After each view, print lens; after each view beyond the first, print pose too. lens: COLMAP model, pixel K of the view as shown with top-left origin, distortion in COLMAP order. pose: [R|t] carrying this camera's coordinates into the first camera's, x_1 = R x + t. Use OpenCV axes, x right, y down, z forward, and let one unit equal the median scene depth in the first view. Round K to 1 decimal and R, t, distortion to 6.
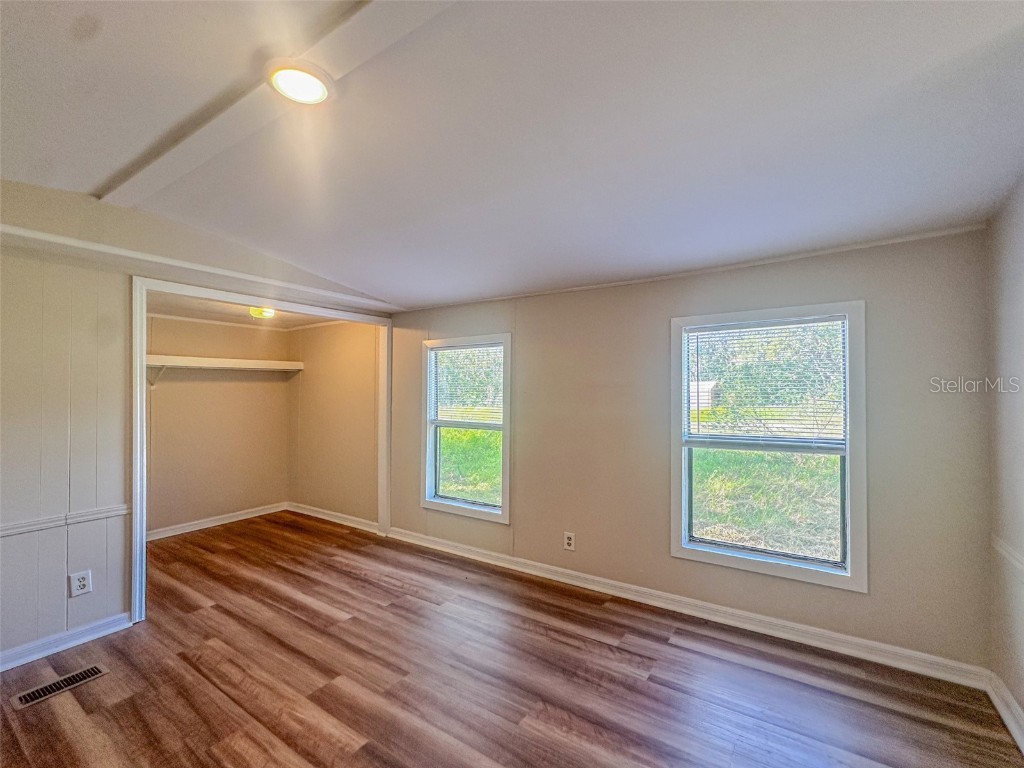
lens RADIAL K [[418.9, 0, 515.4], [0, 418.9, 390.4], [0, 0, 1]] dist [-0.000124, 0.000302]
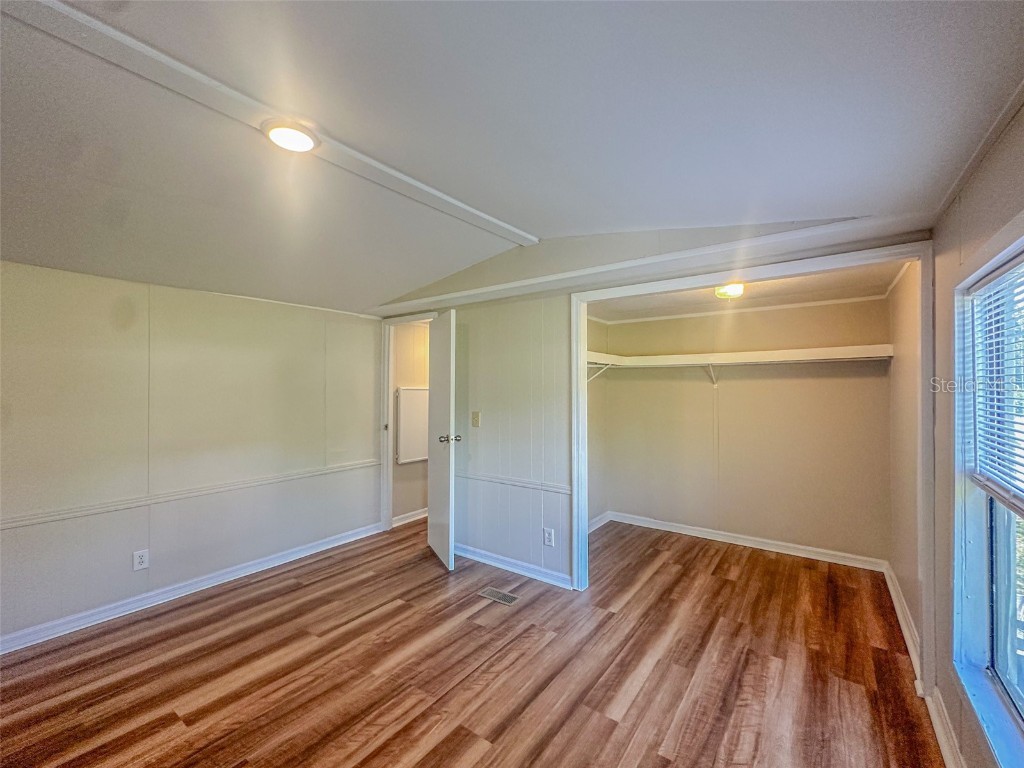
lens RADIAL K [[452.2, 0, 491.3], [0, 452.2, 383.5], [0, 0, 1]] dist [-0.001553, -0.000359]
pose [[-0.070383, -0.006105, -0.997501, 0.297410], [0.005353, 0.999965, -0.006498, -0.011698], [0.997506, -0.005797, -0.070348, 0.677262]]
